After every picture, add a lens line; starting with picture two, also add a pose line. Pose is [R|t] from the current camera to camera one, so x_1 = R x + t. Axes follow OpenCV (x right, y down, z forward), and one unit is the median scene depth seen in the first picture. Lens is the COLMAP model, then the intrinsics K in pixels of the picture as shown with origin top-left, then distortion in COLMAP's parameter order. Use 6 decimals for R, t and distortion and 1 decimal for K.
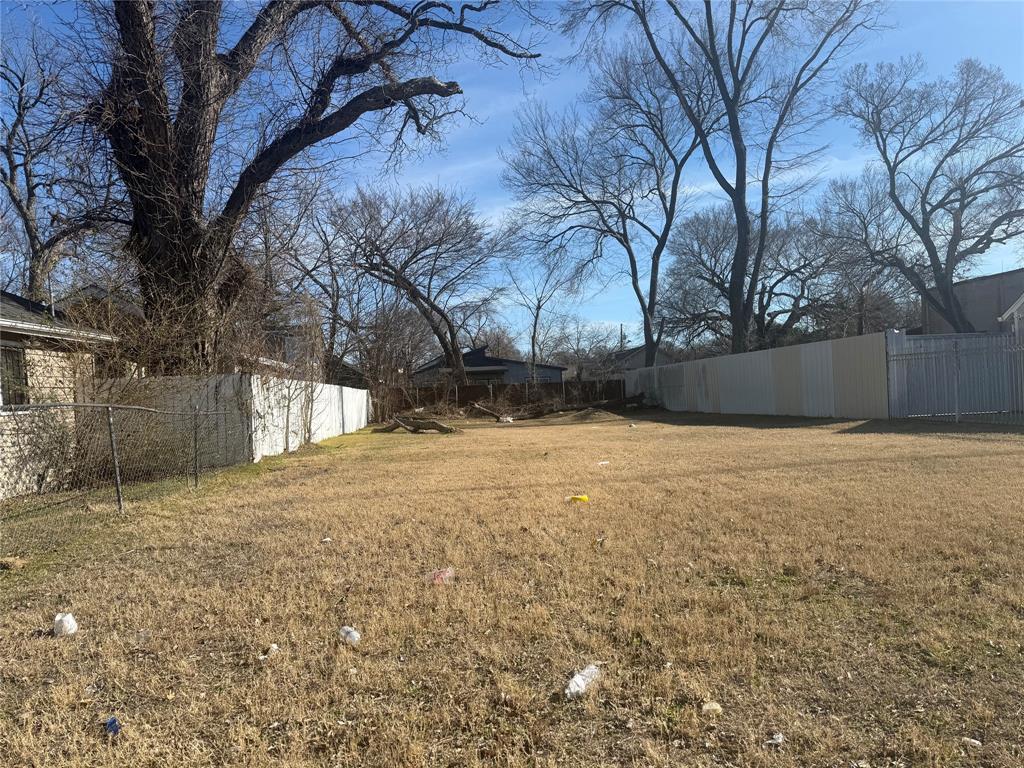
lens RADIAL K [[717.5, 0, 512.1], [0, 717.5, 386.9], [0, 0, 1]] dist [0.069393, -0.088977]
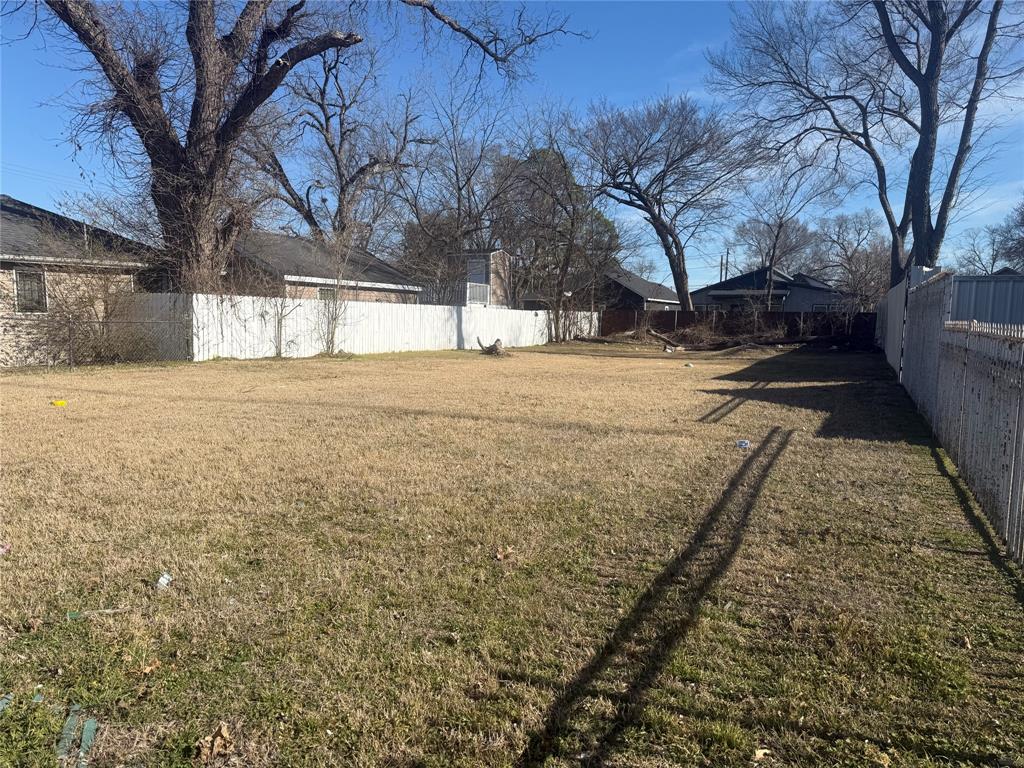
lens RADIAL K [[724.0, 0, 513.7], [0, 724.0, 387.3], [0, 0, 1]] dist [0.039866, -0.041208]
pose [[0.840868, 0.109857, -0.529974, 0.305431], [-0.047379, 0.990366, 0.130118, -0.017820], [0.539162, -0.084303, 0.837972, 0.064539]]
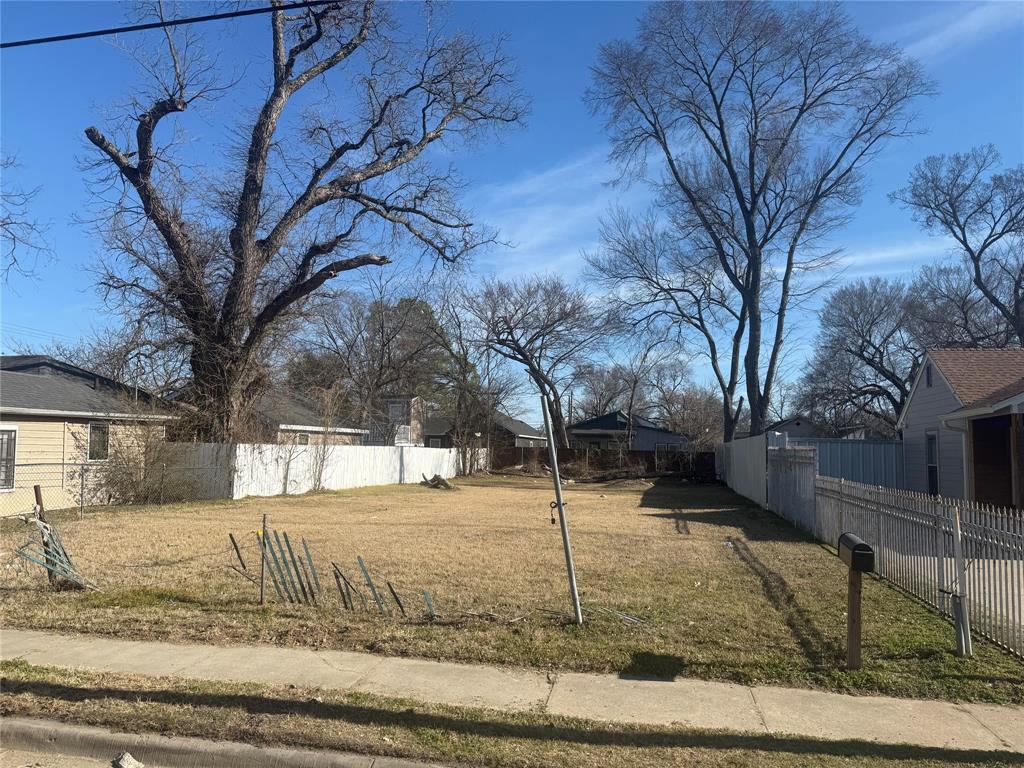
lens RADIAL K [[717.5, 0, 507.8], [0, 717.5, 391.4], [0, 0, 1]] dist [0.069393, -0.088977]
pose [[0.939272, 0.037025, -0.341170, 0.270055], [-0.058659, 0.996854, -0.053311, -0.029828], [0.338123, 0.070086, 0.938488, -0.117102]]
